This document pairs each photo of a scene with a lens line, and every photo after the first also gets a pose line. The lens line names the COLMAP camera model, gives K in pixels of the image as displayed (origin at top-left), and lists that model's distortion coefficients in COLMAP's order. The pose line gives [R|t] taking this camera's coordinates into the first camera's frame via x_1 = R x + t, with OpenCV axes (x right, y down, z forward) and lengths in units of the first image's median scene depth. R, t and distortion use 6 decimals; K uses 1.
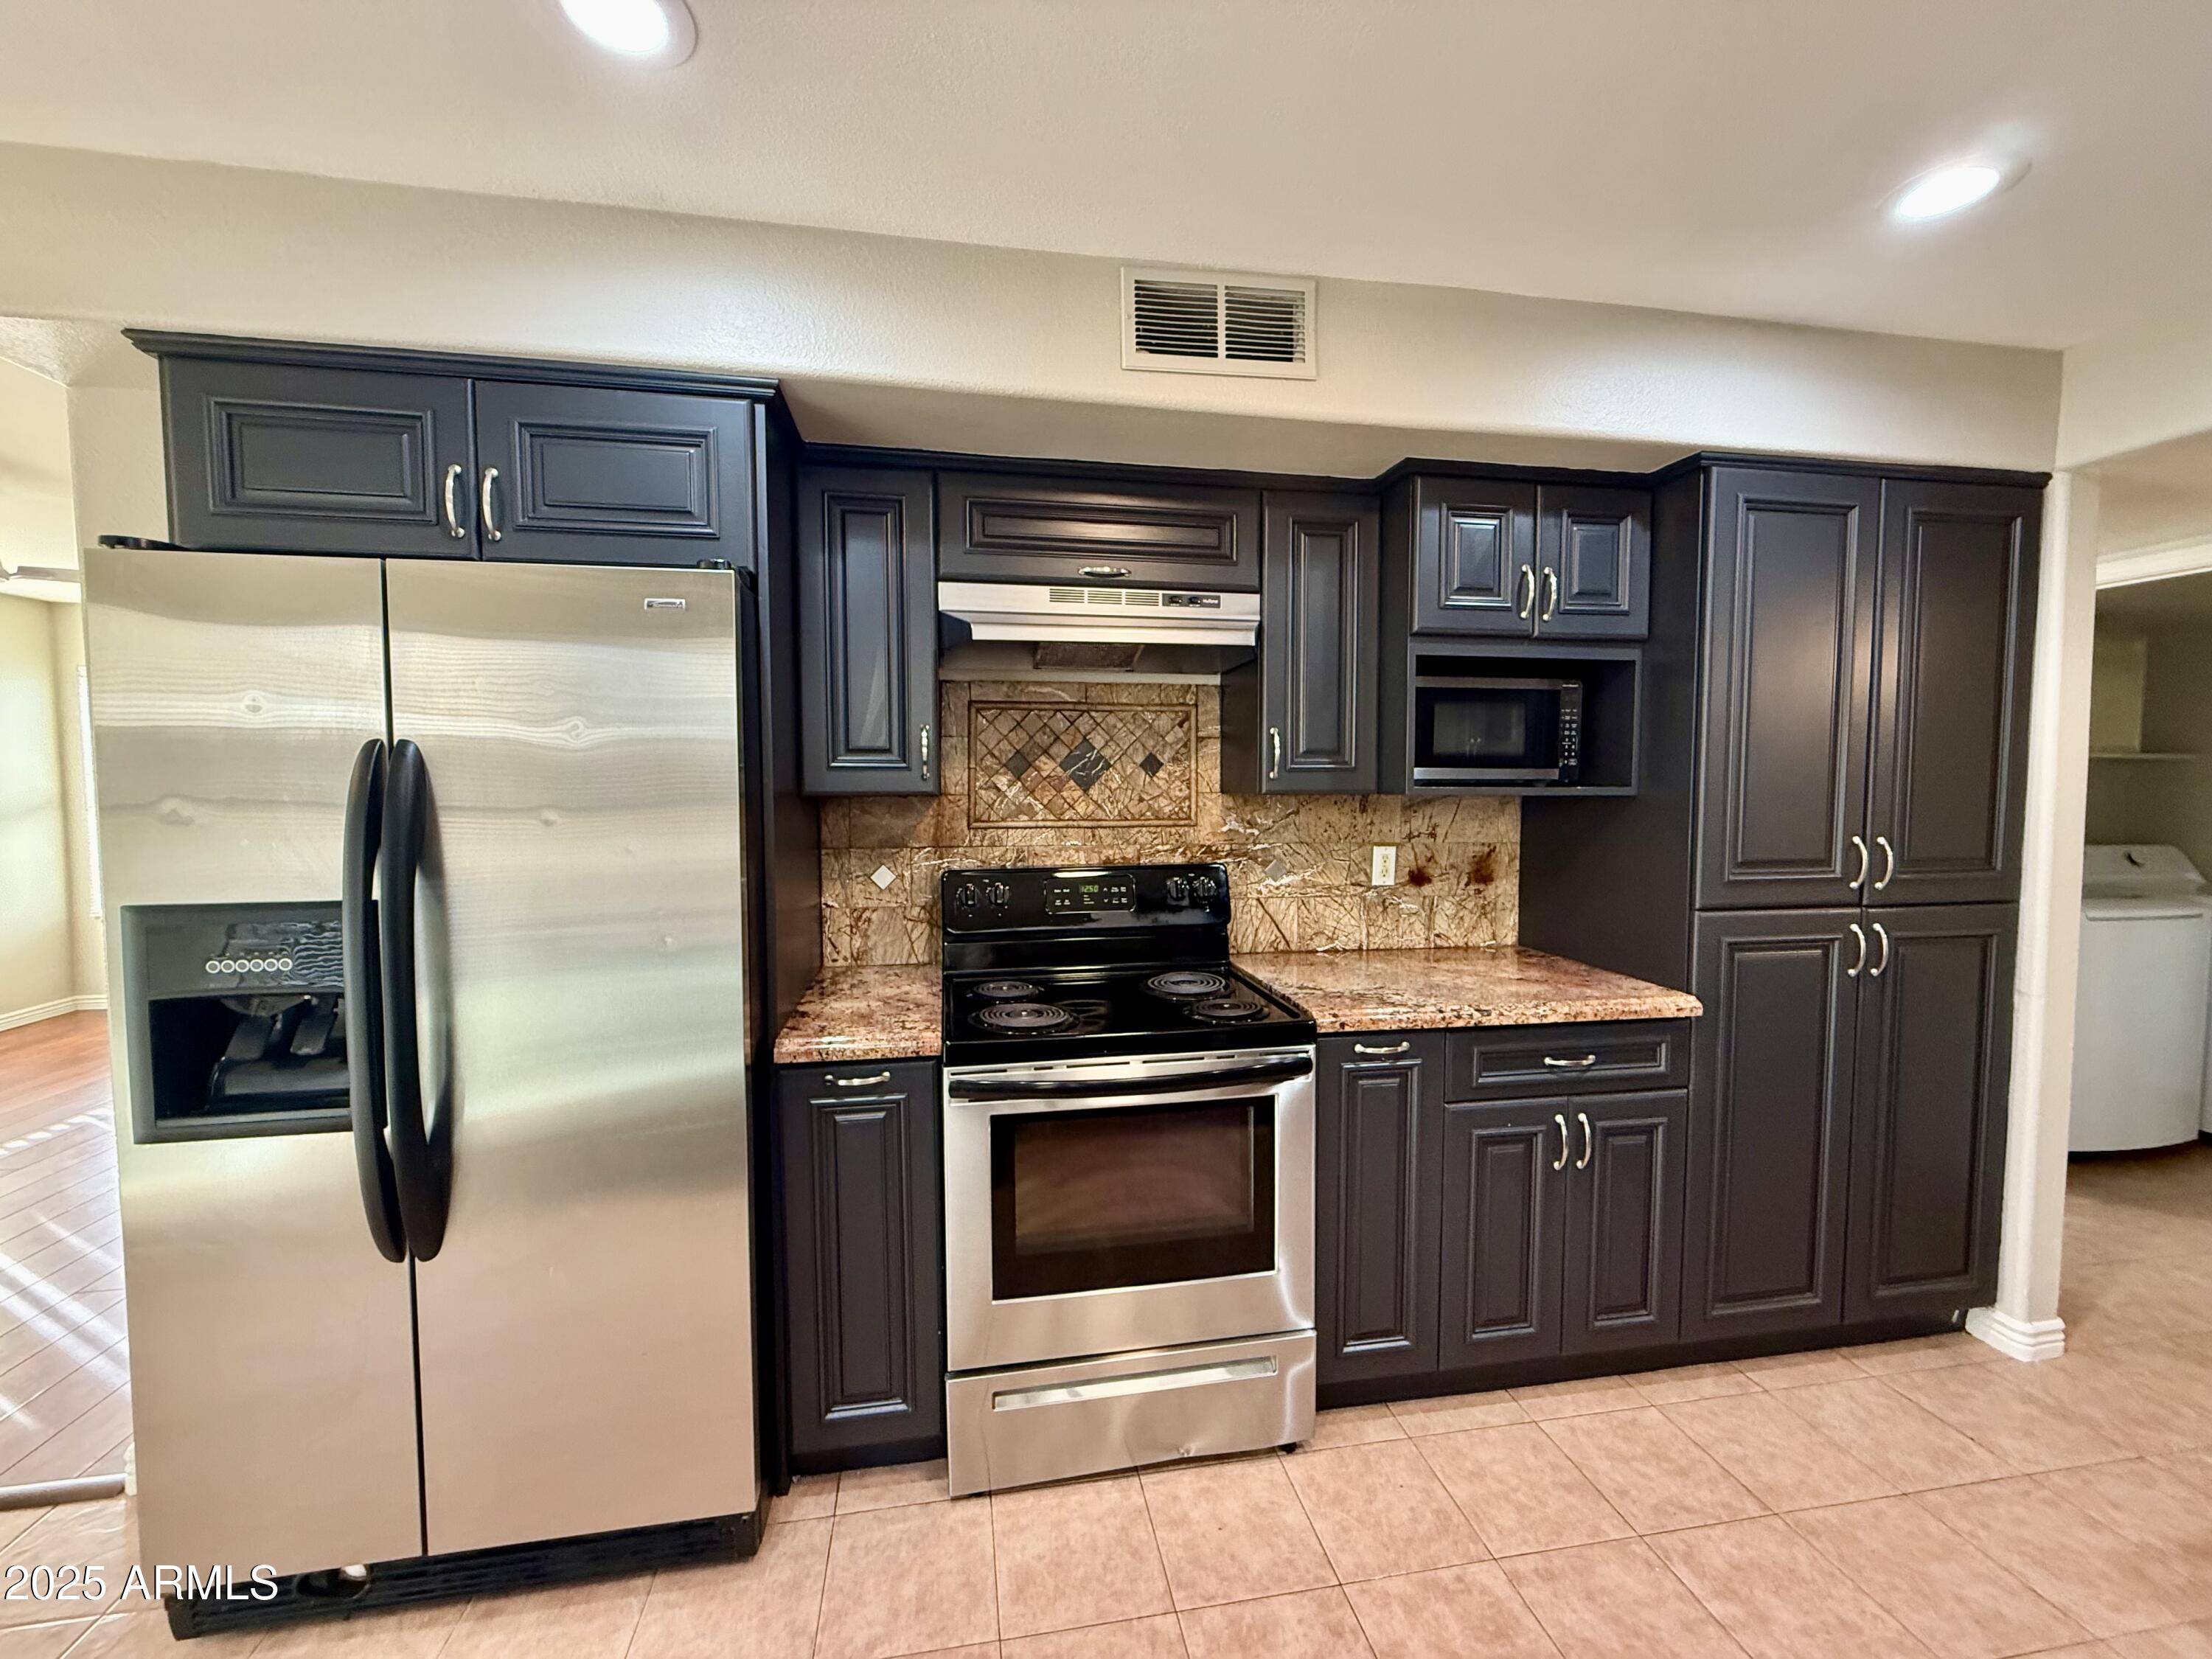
lens RADIAL K [[880.4, 0, 1097.1], [0, 880.4, 823.7], [0, 0, 1]] dist [-0.001948, 0.001136]
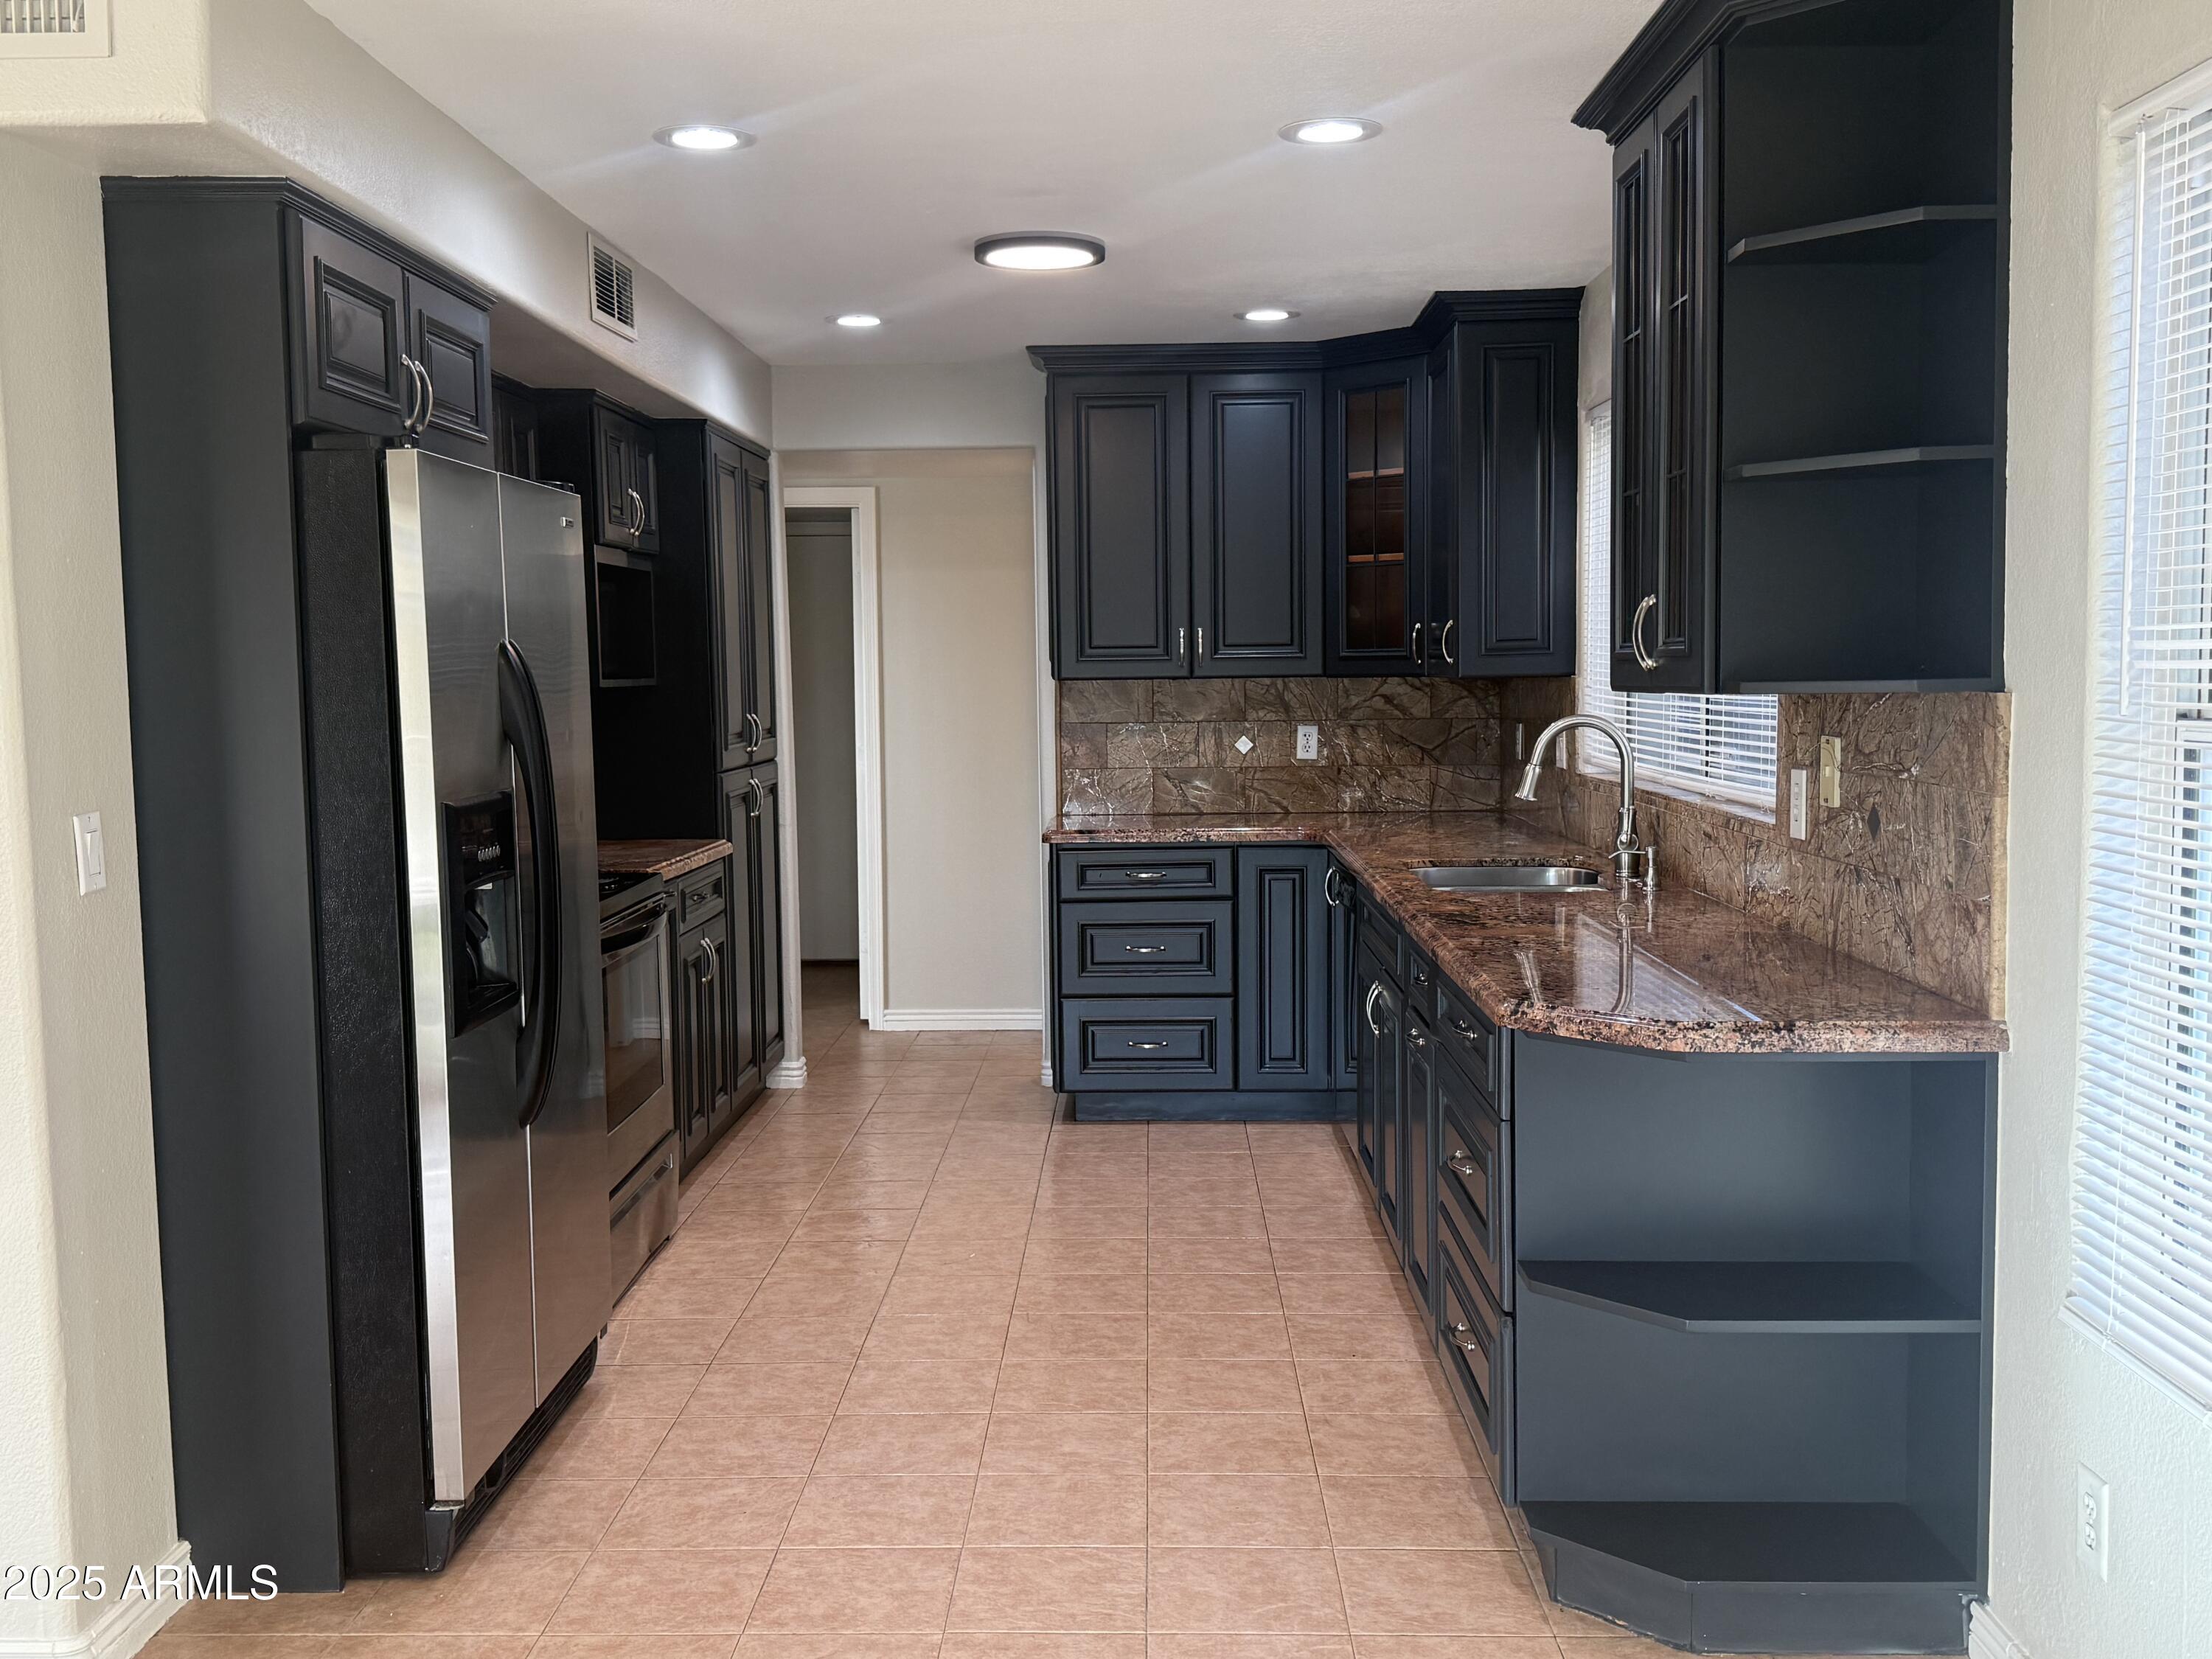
lens RADIAL K [[2144.5, 0, 1055.9], [0, 2144.5, 791.9], [0, 0, 1]] dist [0.100773, 0.000000]
pose [[0.207861, -0.060427, 0.976290, -1.832779], [0.061976, 0.996898, 0.048508, 0.002608], [-0.976193, 0.050424, 0.210961, -0.116097]]
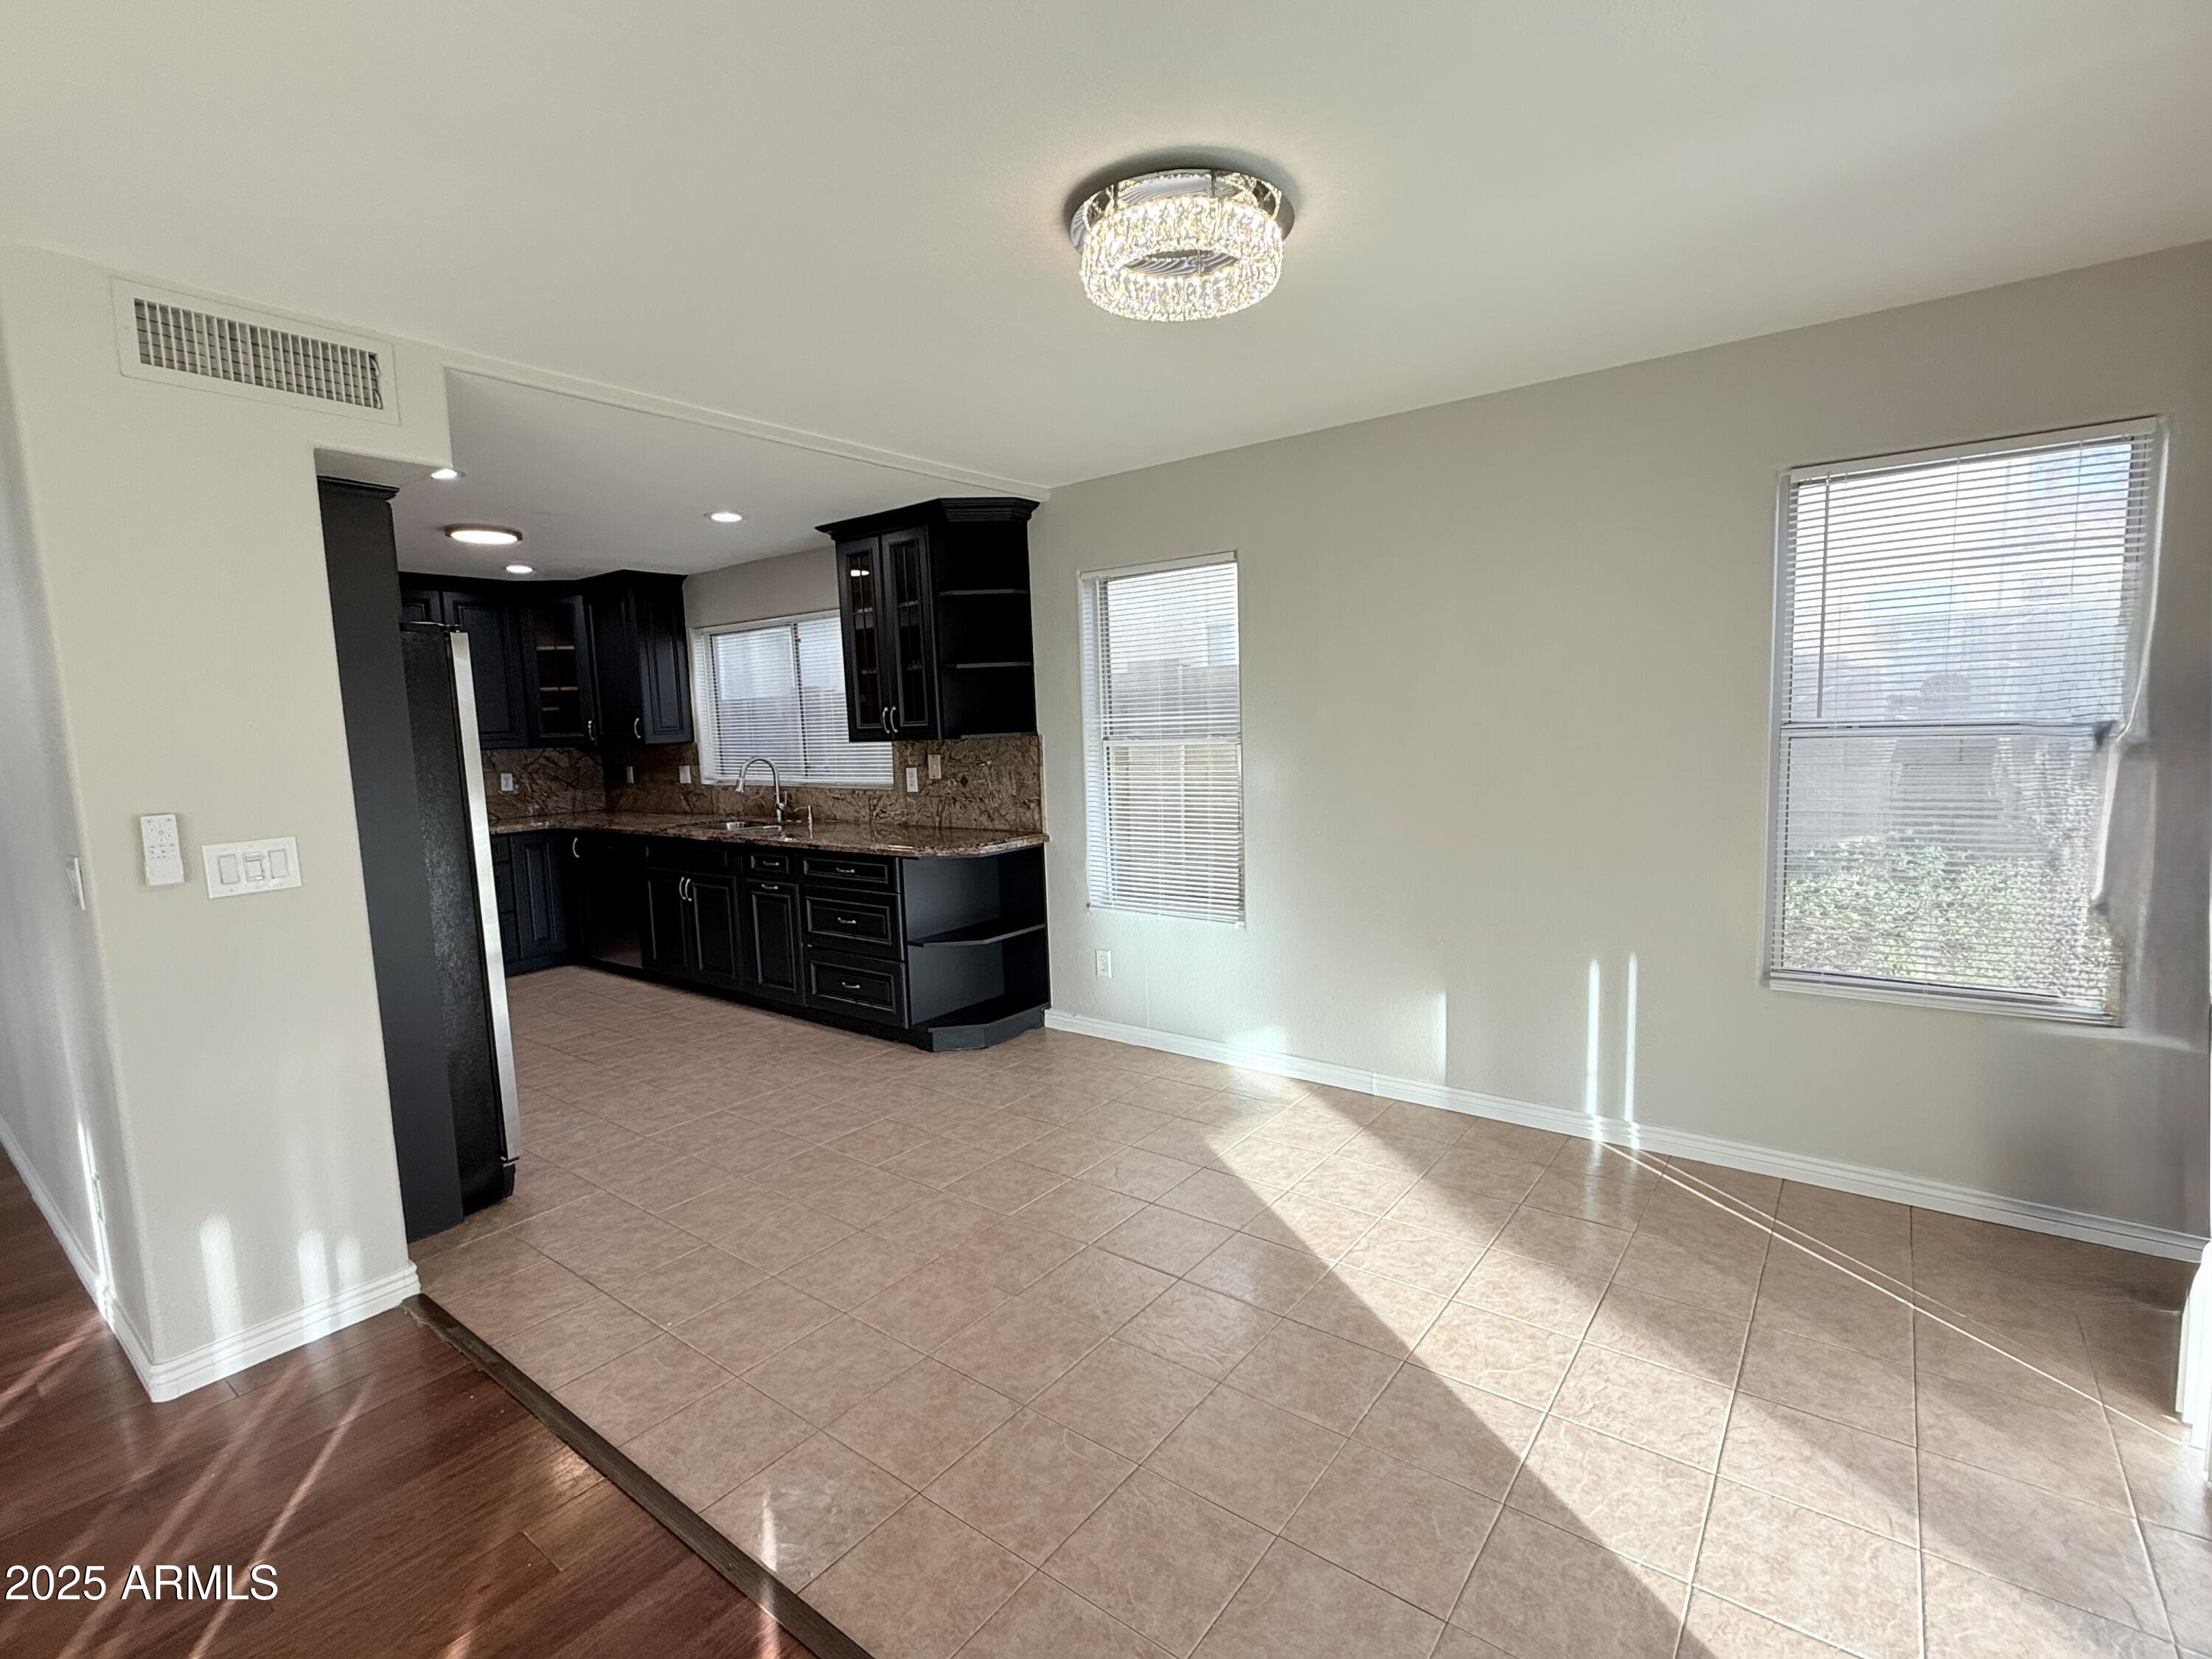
lens RADIAL K [[1067.5, 0, 1113.9], [0, 1067.5, 835.8], [0, 0, 1]] dist [0.004099, 0.002397]
pose [[-0.675275, -0.058021, 0.735280, -2.091073], [0.074625, 0.986411, 0.146373, -0.056032], [-0.733781, 0.153713, -0.661769, 0.850815]]
